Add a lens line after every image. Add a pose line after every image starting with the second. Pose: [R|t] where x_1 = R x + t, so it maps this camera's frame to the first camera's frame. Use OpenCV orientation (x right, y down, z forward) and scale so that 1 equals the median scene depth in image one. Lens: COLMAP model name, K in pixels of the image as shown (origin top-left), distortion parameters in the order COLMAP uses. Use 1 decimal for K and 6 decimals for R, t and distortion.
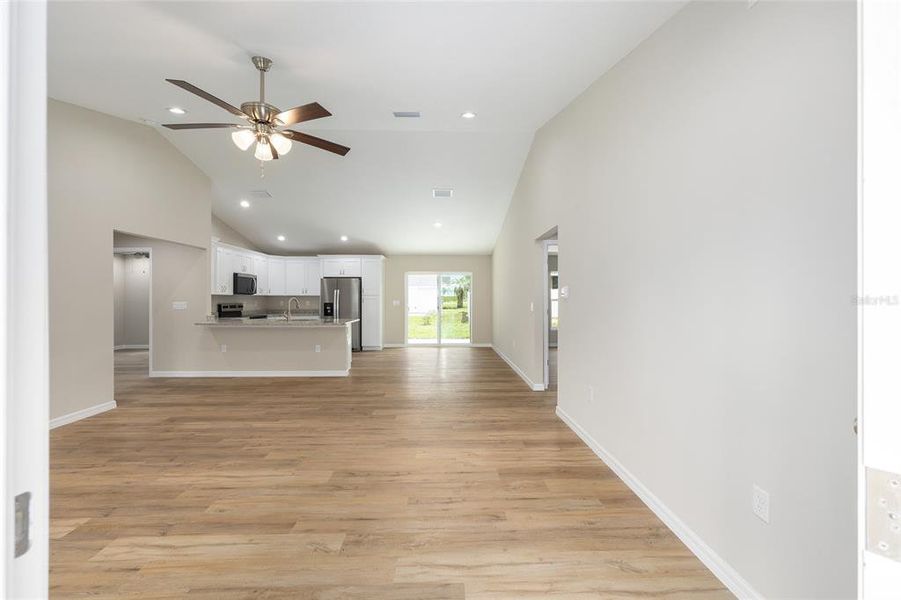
lens RADIAL K [[361.9, 0, 454.0], [0, 361.9, 299.2], [0, 0, 1]] dist [-0.003594, 0.001994]
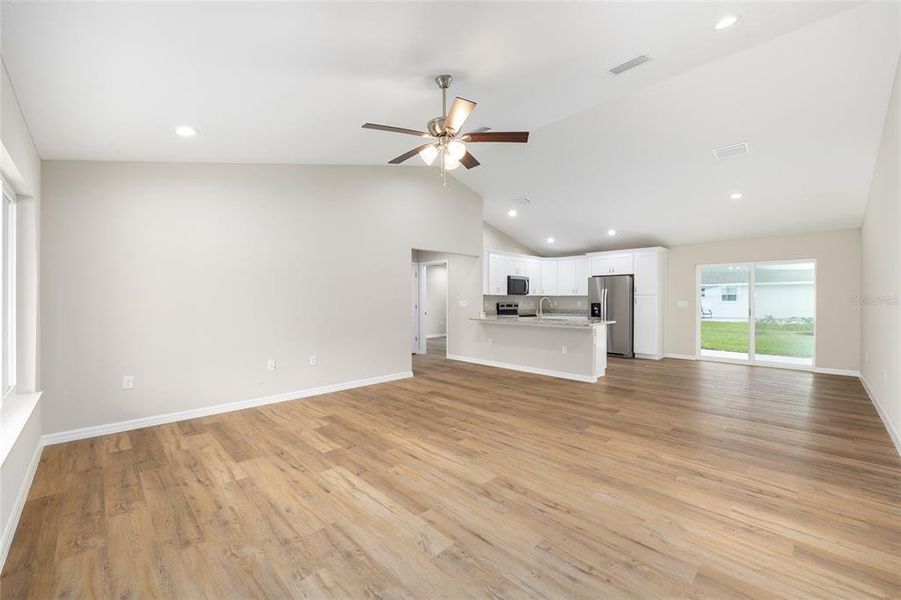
lens RADIAL K [[361.9, 0, 451.6], [0, 361.9, 303.4], [0, 0, 1]] dist [-0.003594, 0.001994]
pose [[0.681385, 0.008074, -0.731881, 0.197109], [-0.002023, 0.999956, 0.009149, 0.007015], [0.731923, -0.004753, 0.681371, 0.181159]]
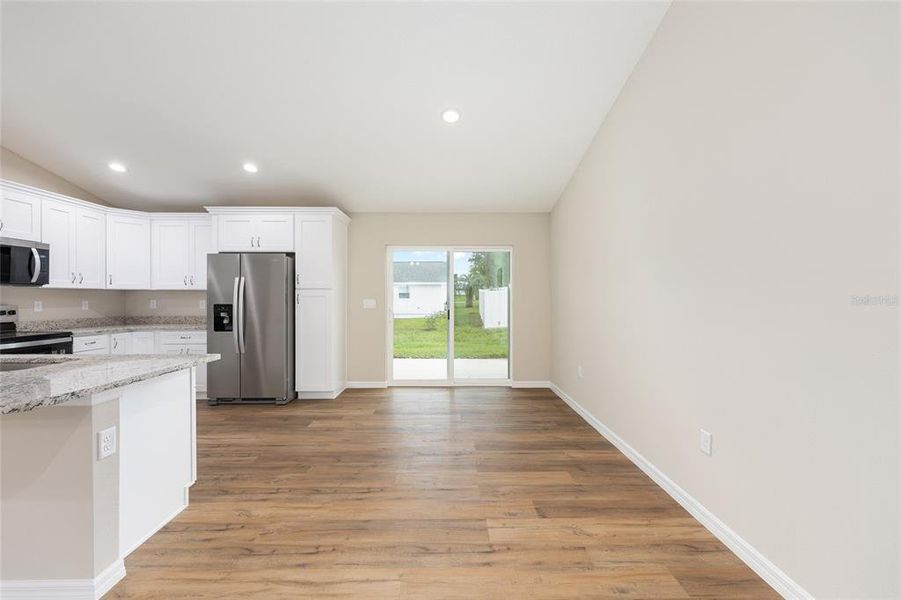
lens RADIAL K [[361.9, 0, 452.3], [0, 361.9, 298.5], [0, 0, 1]] dist [-0.003594, 0.001994]
pose [[0.999792, -0.000528, -0.020405, -0.070655], [0.000561, 0.999999, 0.001630, 0.004136], [0.020404, -0.001641, 0.999790, 1.176483]]
